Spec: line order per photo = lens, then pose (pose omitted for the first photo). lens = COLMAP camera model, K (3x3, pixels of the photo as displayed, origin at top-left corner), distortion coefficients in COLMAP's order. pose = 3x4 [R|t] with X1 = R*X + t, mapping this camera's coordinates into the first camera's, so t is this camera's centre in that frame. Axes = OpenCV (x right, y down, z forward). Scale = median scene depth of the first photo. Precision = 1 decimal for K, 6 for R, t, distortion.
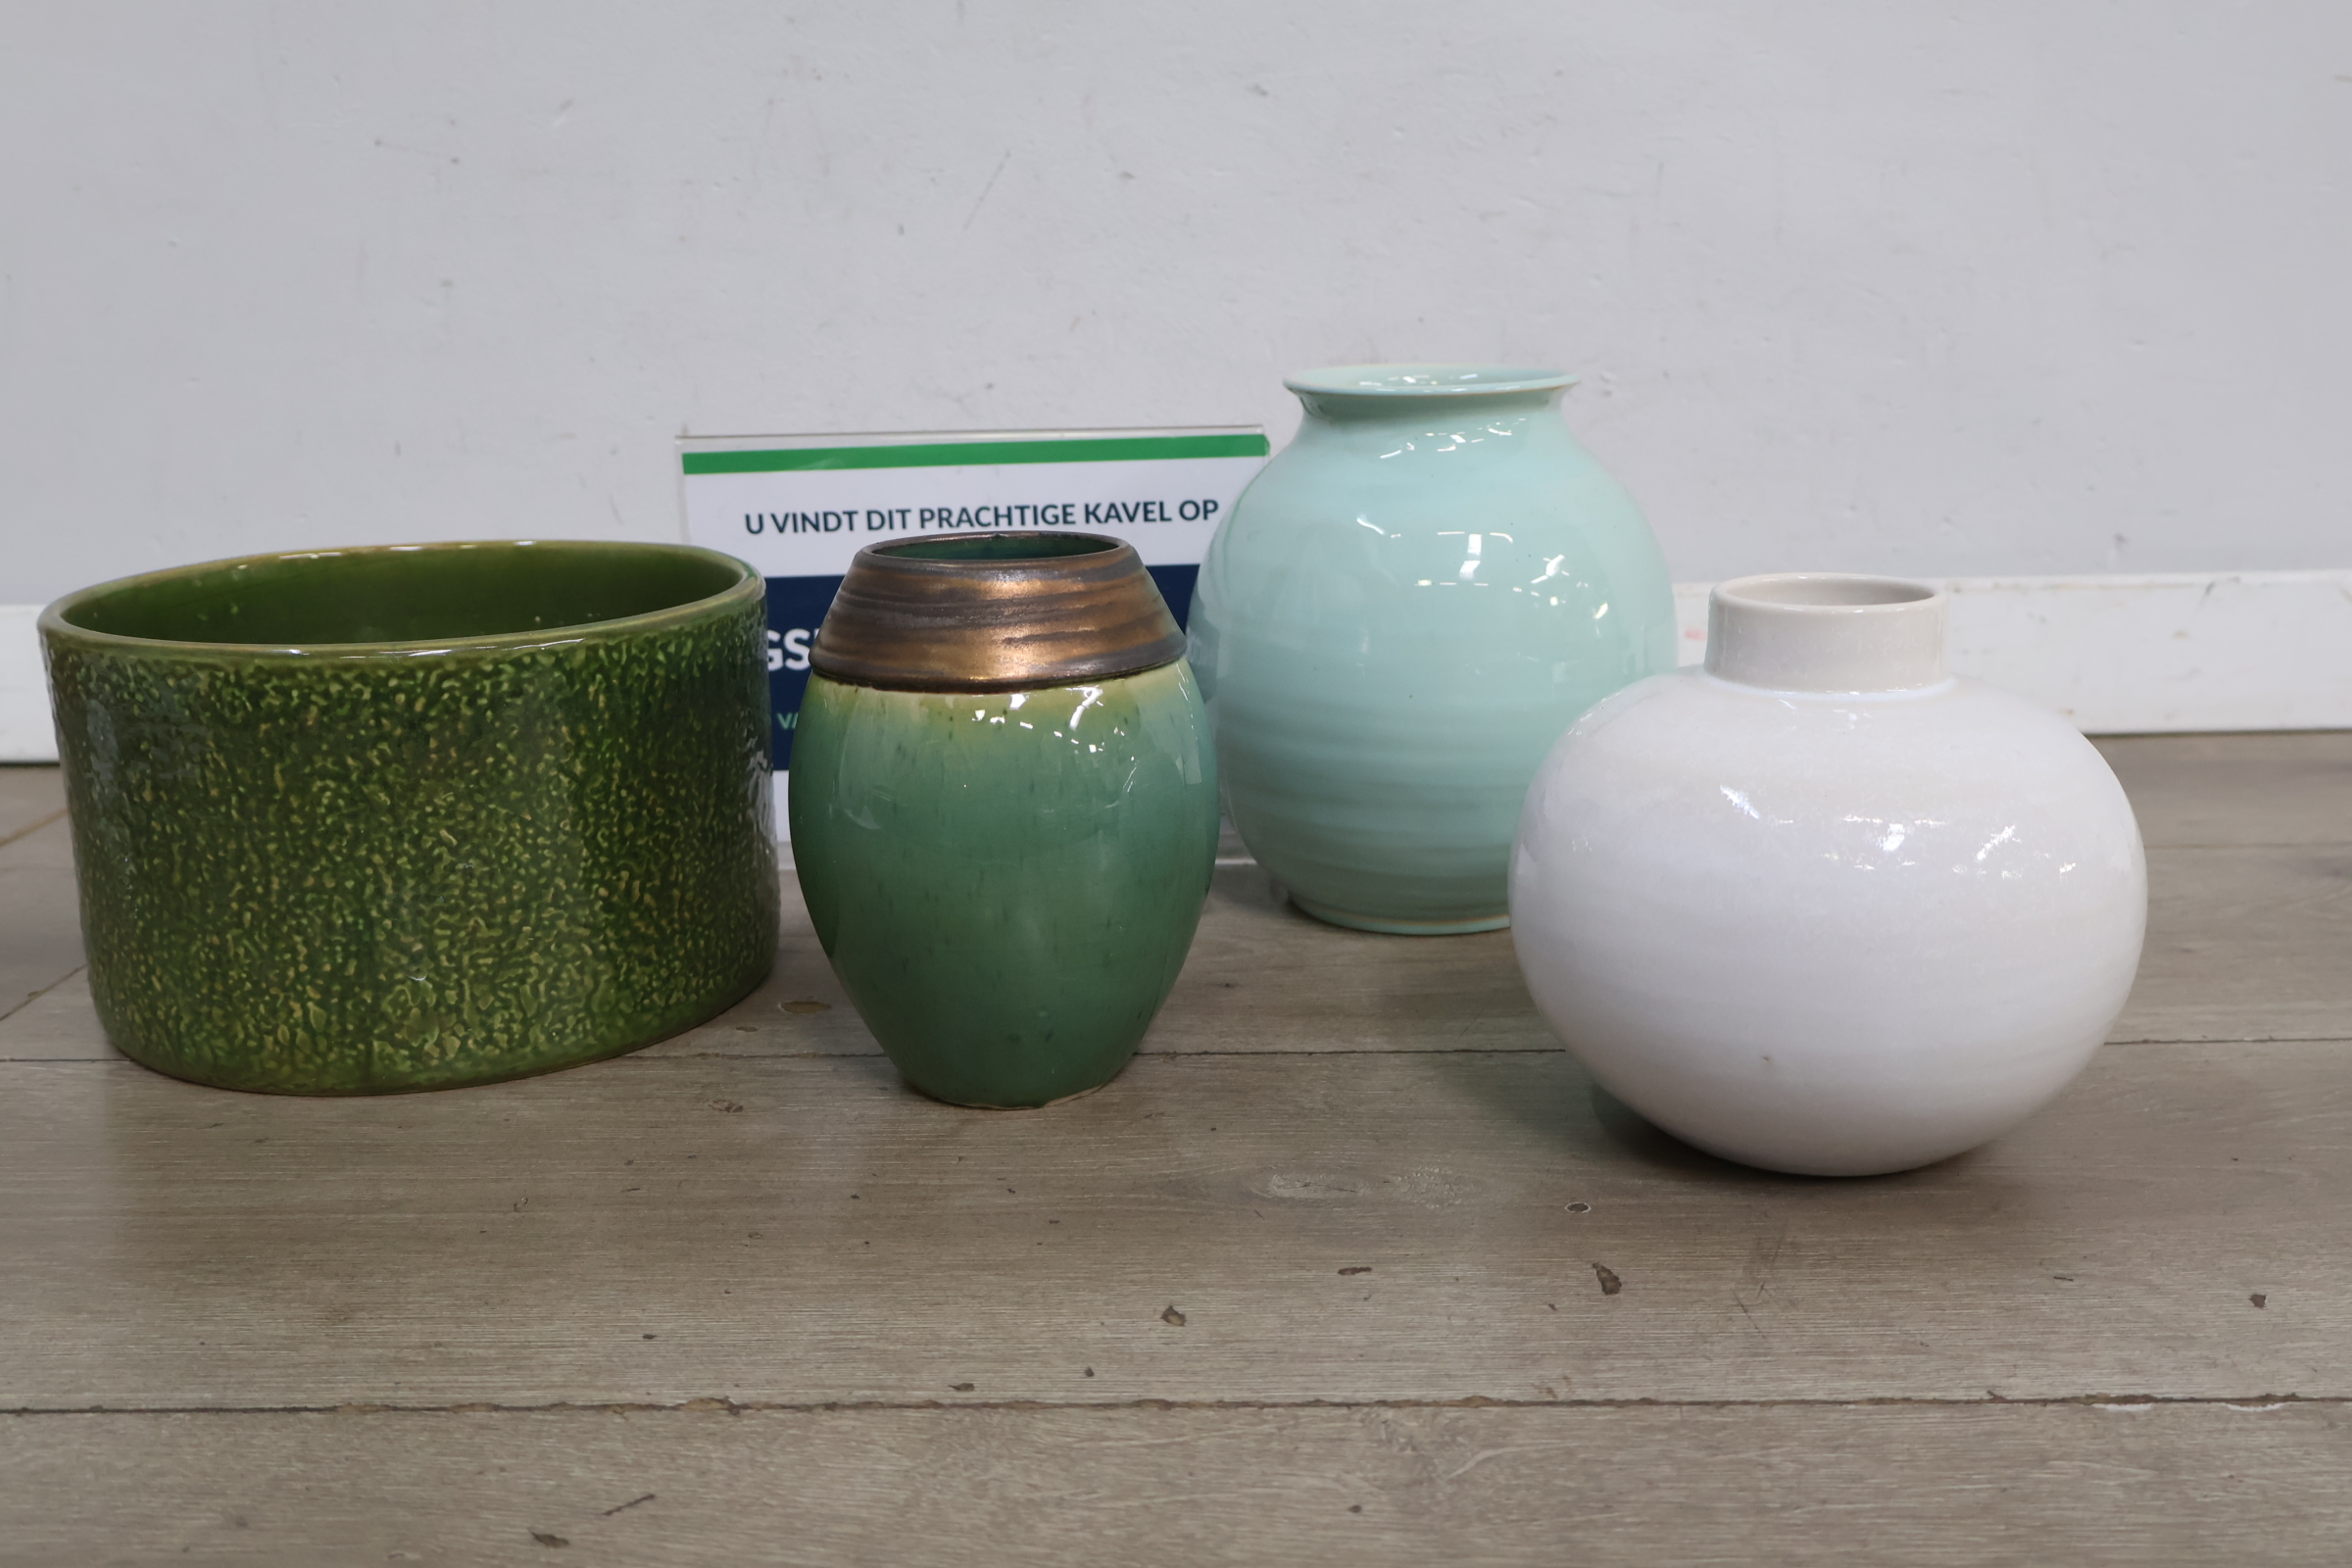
lens RADIAL K [[2211.6, 0, 1166.4], [0, 2211.6, 792.8], [0, 0, 1]] dist [0.010522, 0.000000]
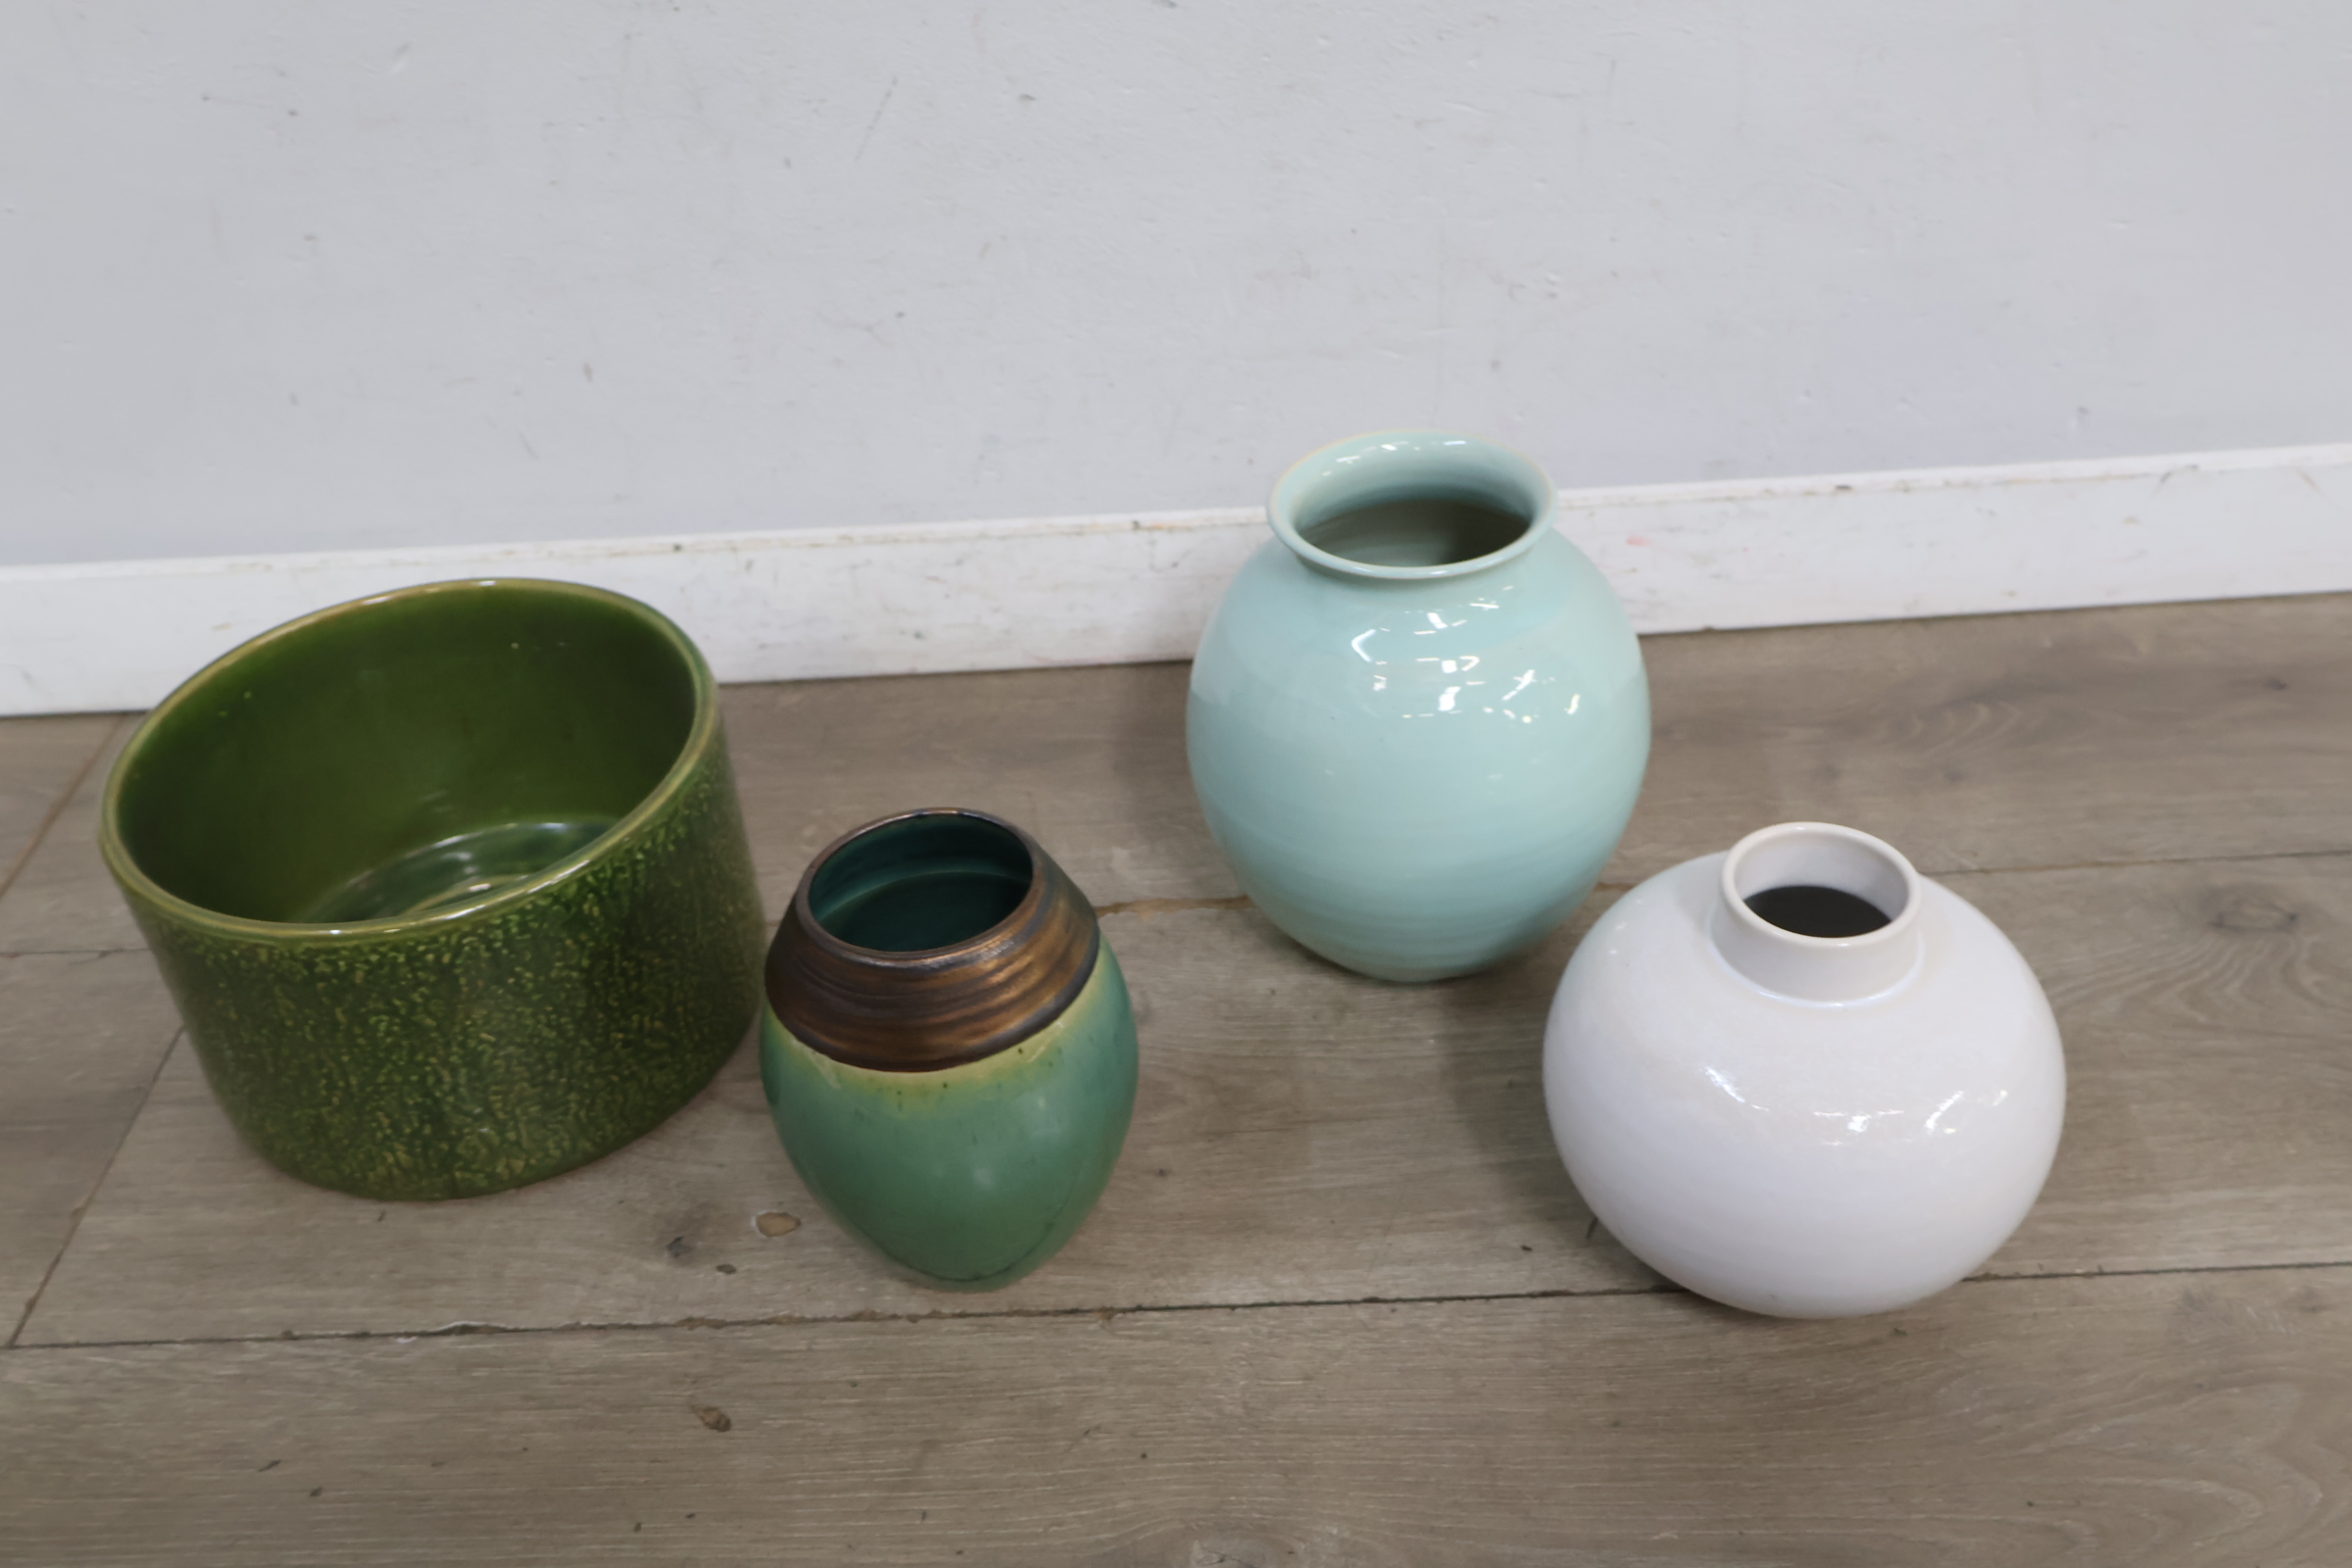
lens RADIAL K [[2211.6, 0, 1166.0], [0, 2211.6, 790.7], [0, 0, 1]] dist [0.010522, 0.000000]
pose [[0.998668, -0.048970, -0.016241, 0.070654], [0.051426, 0.919578, 0.389528, -0.548900], [-0.004140, -0.389845, 0.920871, -0.060785]]
